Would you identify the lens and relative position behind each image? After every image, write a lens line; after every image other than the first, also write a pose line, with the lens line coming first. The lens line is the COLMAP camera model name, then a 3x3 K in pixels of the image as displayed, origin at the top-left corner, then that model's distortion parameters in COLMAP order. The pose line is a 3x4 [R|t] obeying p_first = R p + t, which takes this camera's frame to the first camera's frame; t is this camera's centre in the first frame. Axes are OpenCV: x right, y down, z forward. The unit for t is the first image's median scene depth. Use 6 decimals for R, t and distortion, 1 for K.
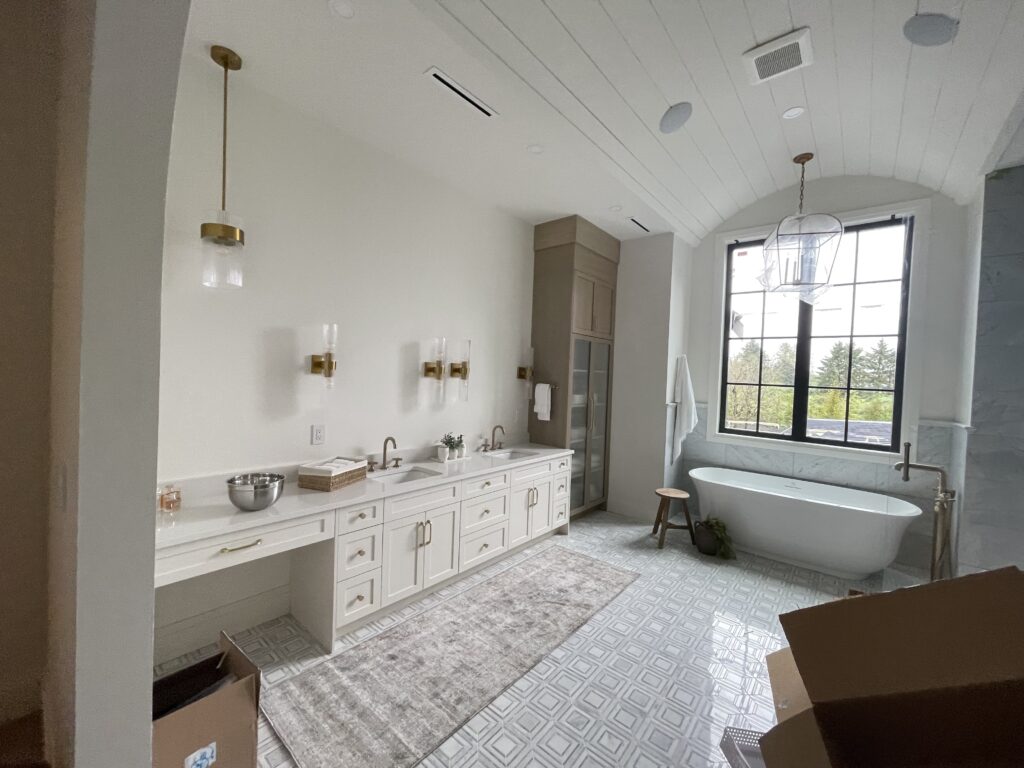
lens RADIAL K [[414.5, 0, 511.7], [0, 414.5, 382.9], [0, 0, 1]] dist [0.008051, 0.000212]
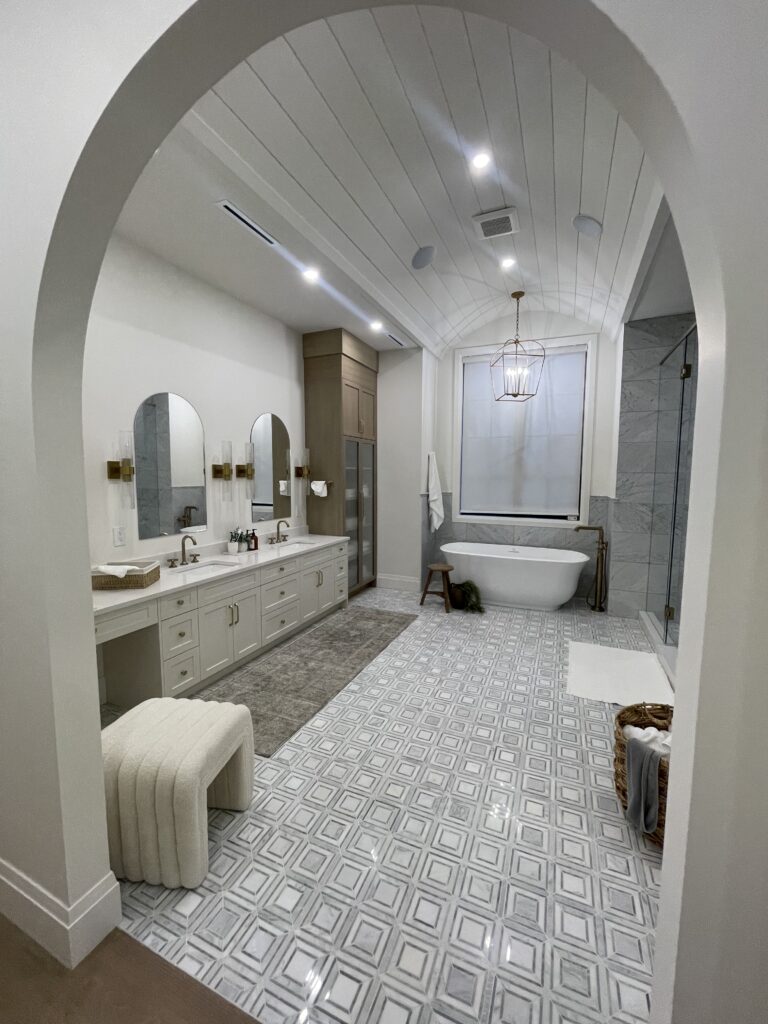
lens RADIAL K [[414.5, 0, 383.5], [0, 414.5, 511.6], [0, 0, 1]] dist [0.008051, 0.000212]
pose [[0.958860, -0.060555, 0.277345, -0.100069], [0.039713, 0.995990, 0.080162, 0.003035], [-0.281087, -0.065850, 0.957420, -0.177671]]
